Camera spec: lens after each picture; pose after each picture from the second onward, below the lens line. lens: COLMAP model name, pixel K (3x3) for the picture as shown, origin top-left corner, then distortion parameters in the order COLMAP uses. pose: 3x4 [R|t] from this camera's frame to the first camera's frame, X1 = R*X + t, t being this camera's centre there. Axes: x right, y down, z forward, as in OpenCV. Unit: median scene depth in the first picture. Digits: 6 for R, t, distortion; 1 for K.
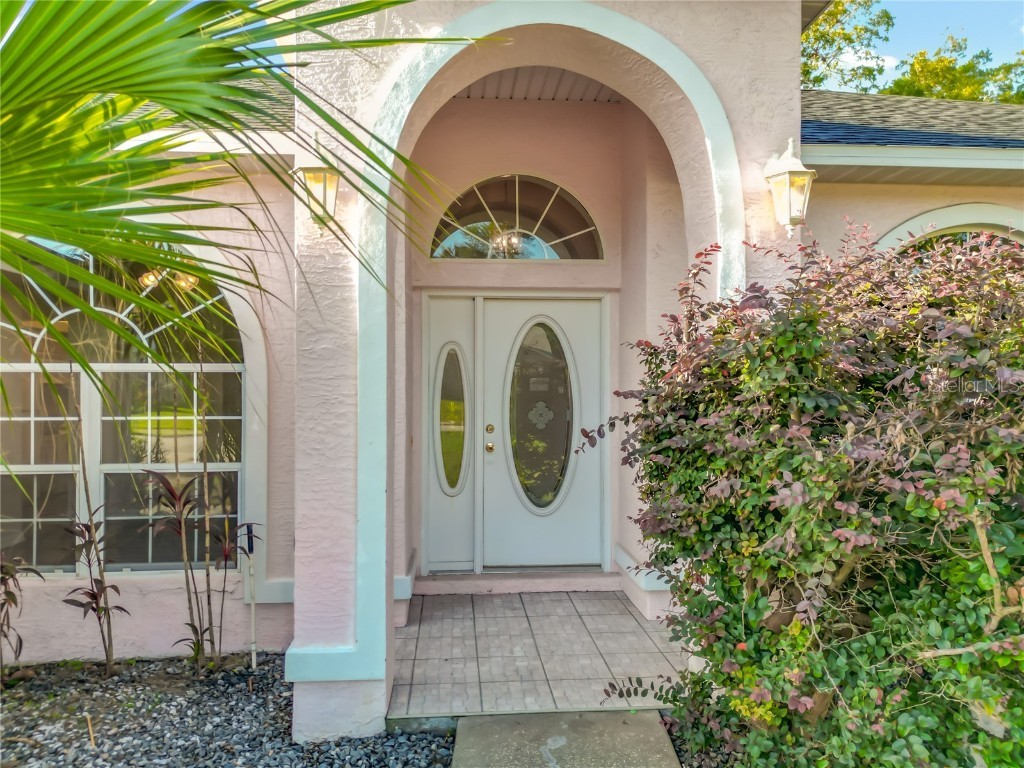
lens RADIAL K [[744.5, 0, 512.0], [0, 744.5, 384.0], [0, 0, 1]] dist [0.004317, 0.002240]
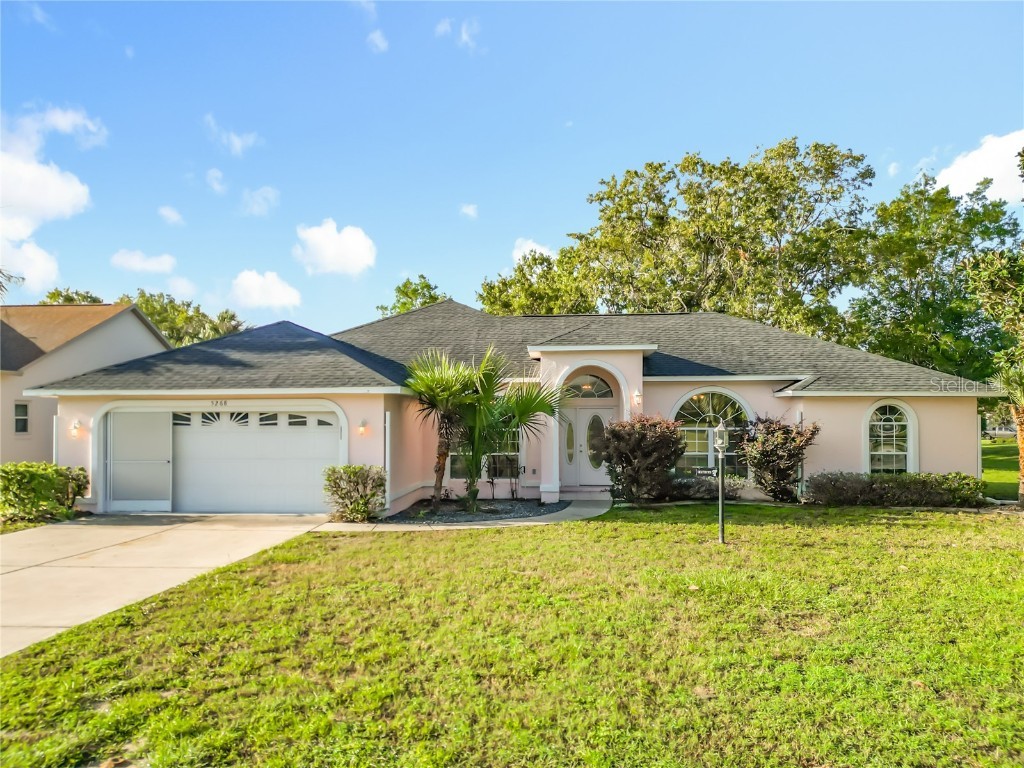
lens RADIAL K [[733.5, 0, 508.8], [0, 733.5, 421.5], [0, 0, 1]] dist [0.037640, -0.001405]
pose [[0.988081, -0.002122, -0.153920, 0.274884], [0.003148, 0.999974, 0.006424, -0.133710], [0.153902, -0.006832, 0.988062, -4.095639]]
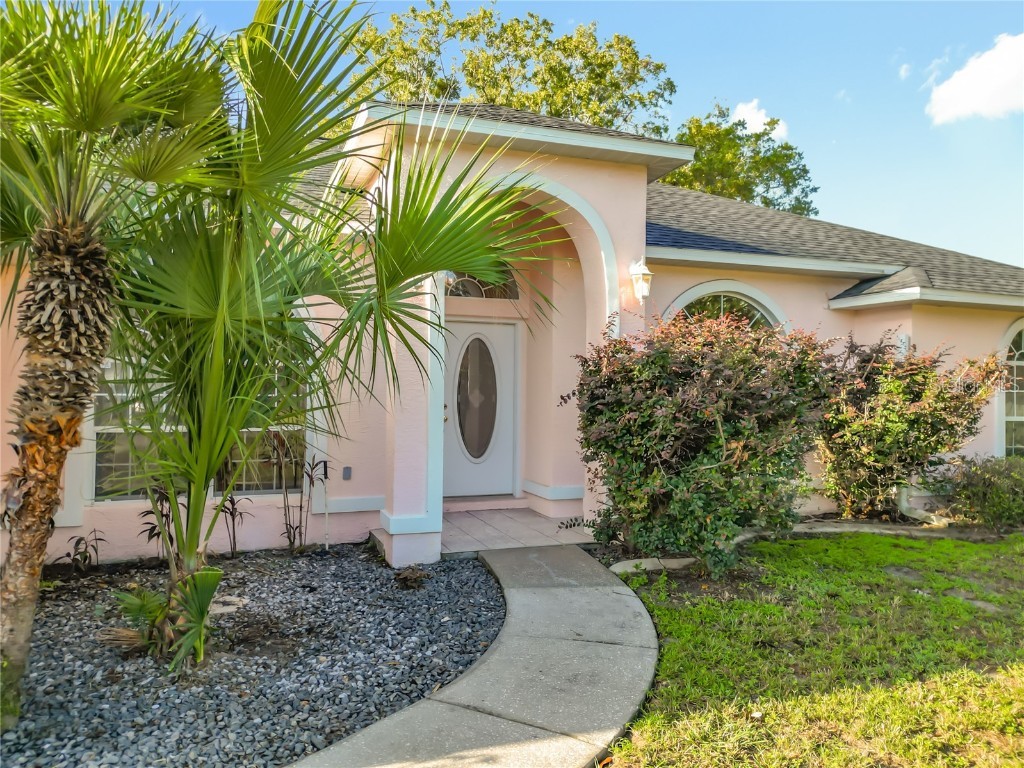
lens RADIAL K [[745.1, 0, 512.0], [0, 745.1, 384.0], [0, 0, 1]] dist [0.028770, -0.002881]
pose [[0.964749, 0.010773, 0.262950, -0.489077], [-0.010122, 0.999941, -0.003831, 0.028624], [-0.262976, 0.001034, 0.964802, -0.848327]]
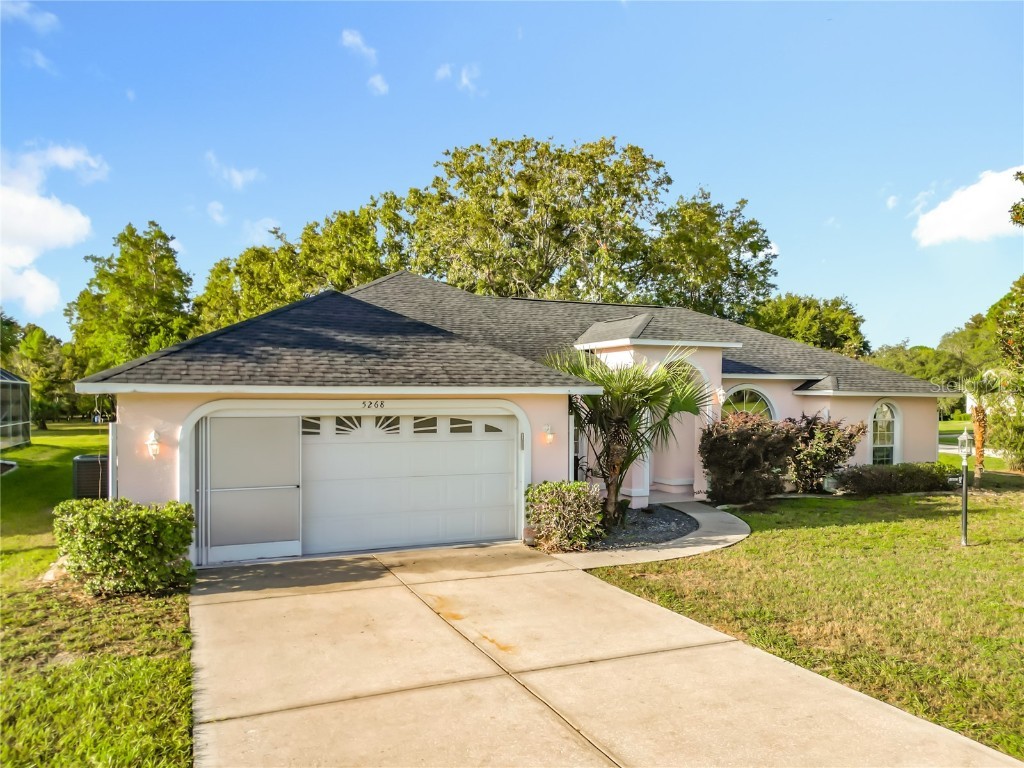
lens RADIAL K [[752.7, 0, 503.7], [0, 752.7, 406.1], [0, 0, 1]] dist [0.021546, -0.000418]
pose [[0.949924, 0.000251, 0.312481, -2.580303], [-0.007419, 0.999736, 0.021750, -0.289024], [-0.312393, -0.022979, 0.949675, -3.332097]]
